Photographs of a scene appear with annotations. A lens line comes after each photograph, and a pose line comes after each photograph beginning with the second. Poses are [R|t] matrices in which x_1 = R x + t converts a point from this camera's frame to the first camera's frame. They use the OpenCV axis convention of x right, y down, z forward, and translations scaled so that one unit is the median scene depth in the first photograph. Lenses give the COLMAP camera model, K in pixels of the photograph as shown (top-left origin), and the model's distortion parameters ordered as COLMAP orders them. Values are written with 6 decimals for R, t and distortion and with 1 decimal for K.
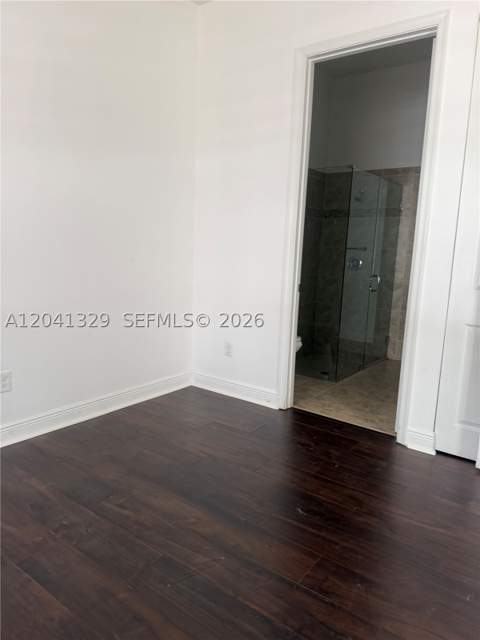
lens RADIAL K [[448.6, 0, 240.0], [0, 448.6, 320.0], [0, 0, 1]] dist [-0.005489, -0.004185]
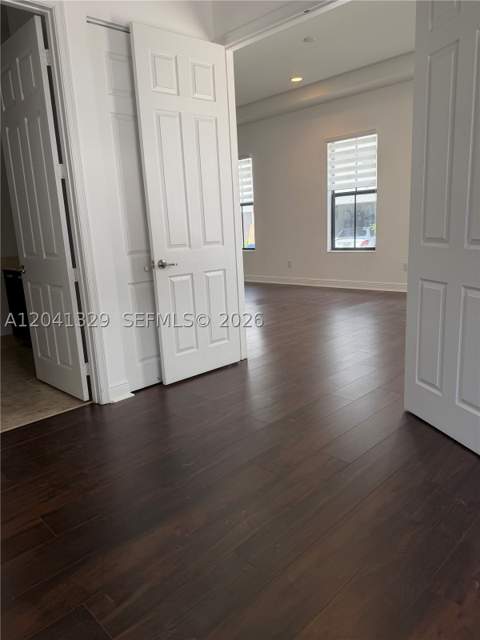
lens RADIAL K [[448.6, 0, 240.0], [0, 448.6, 320.0], [0, 0, 1]] dist [-0.005489, -0.004185]
pose [[0.146519, -0.259695, 0.954511, -0.613630], [0.213390, 0.950504, 0.225849, -0.101973], [-0.965918, 0.170592, 0.194683, 0.446065]]
